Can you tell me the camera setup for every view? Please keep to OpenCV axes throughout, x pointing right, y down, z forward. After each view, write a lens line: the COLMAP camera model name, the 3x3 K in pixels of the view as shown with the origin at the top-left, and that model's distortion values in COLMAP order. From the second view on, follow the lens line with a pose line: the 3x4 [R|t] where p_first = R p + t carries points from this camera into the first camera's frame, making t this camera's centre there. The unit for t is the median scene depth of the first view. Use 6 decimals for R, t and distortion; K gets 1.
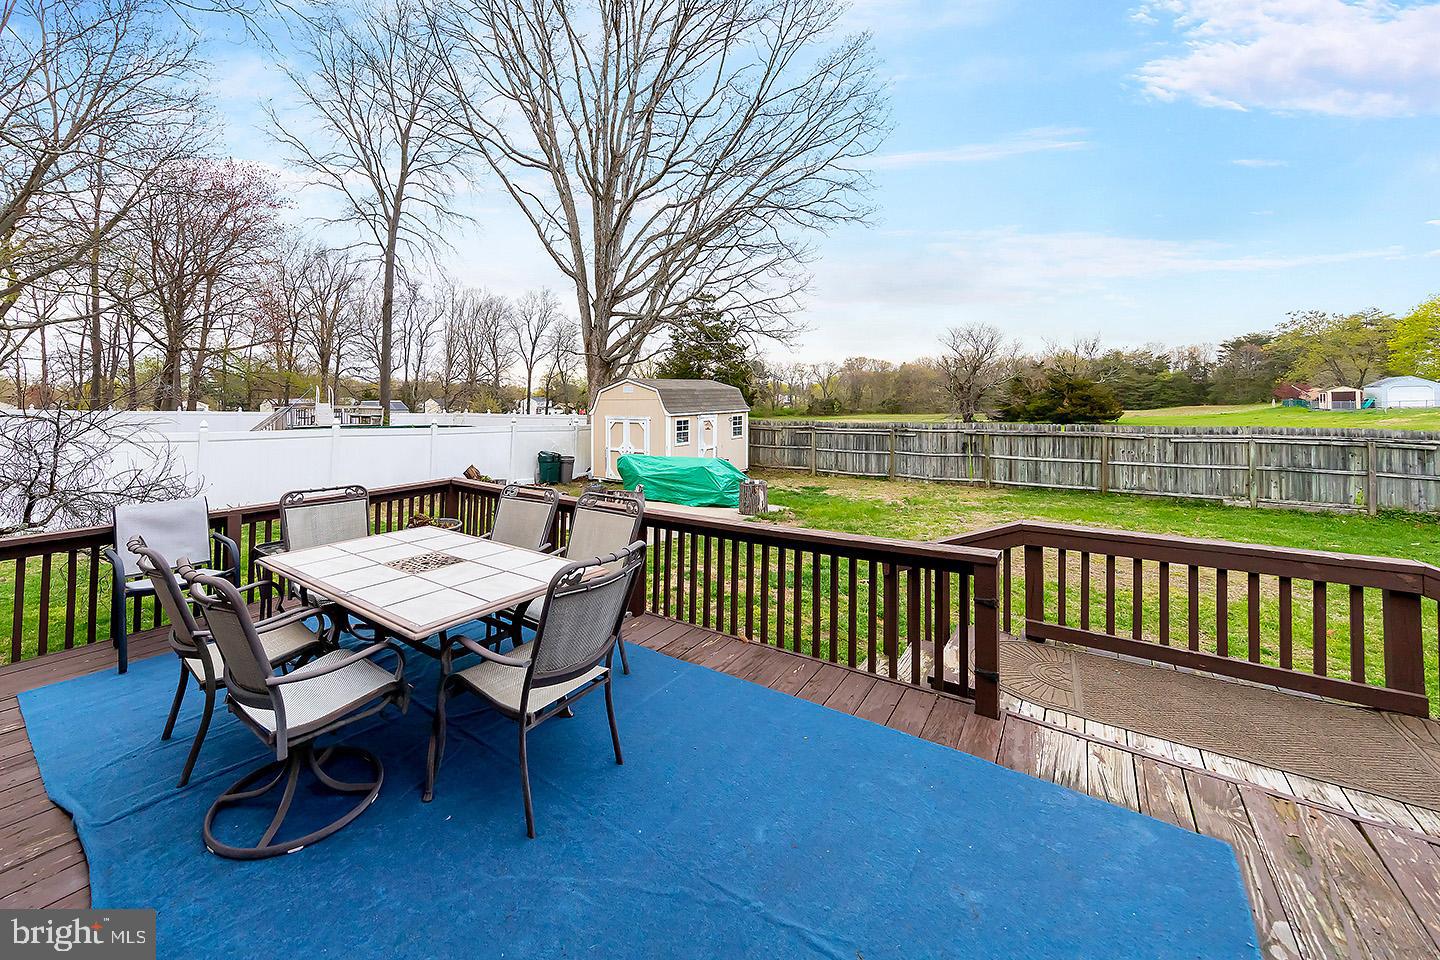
lens RADIAL K [[534.8, 0, 712.7], [0, 534.8, 456.0], [0, 0, 1]] dist [0.001094, -0.000209]
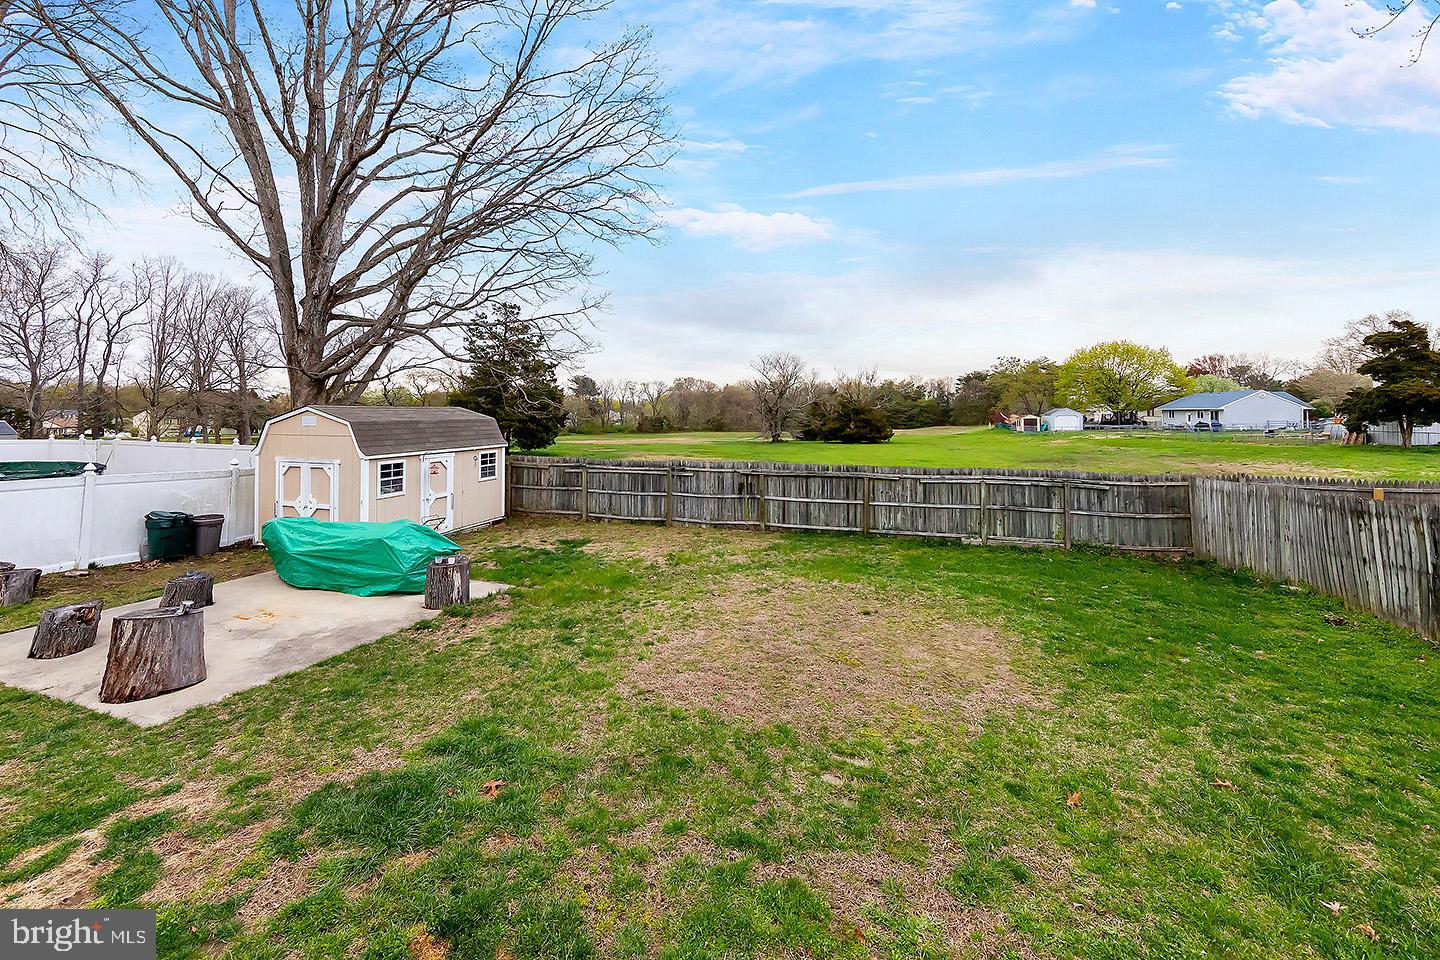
lens RADIAL K [[503.4, 0, 720.0], [0, 503.4, 480.0], [0, 0, 1]] dist [0.006633, -0.004803]
pose [[0.949450, -0.022511, 0.313110, 0.113422], [0.014977, 0.999538, 0.026448, -0.038987], [-0.313560, -0.020422, 0.949349, 0.122131]]
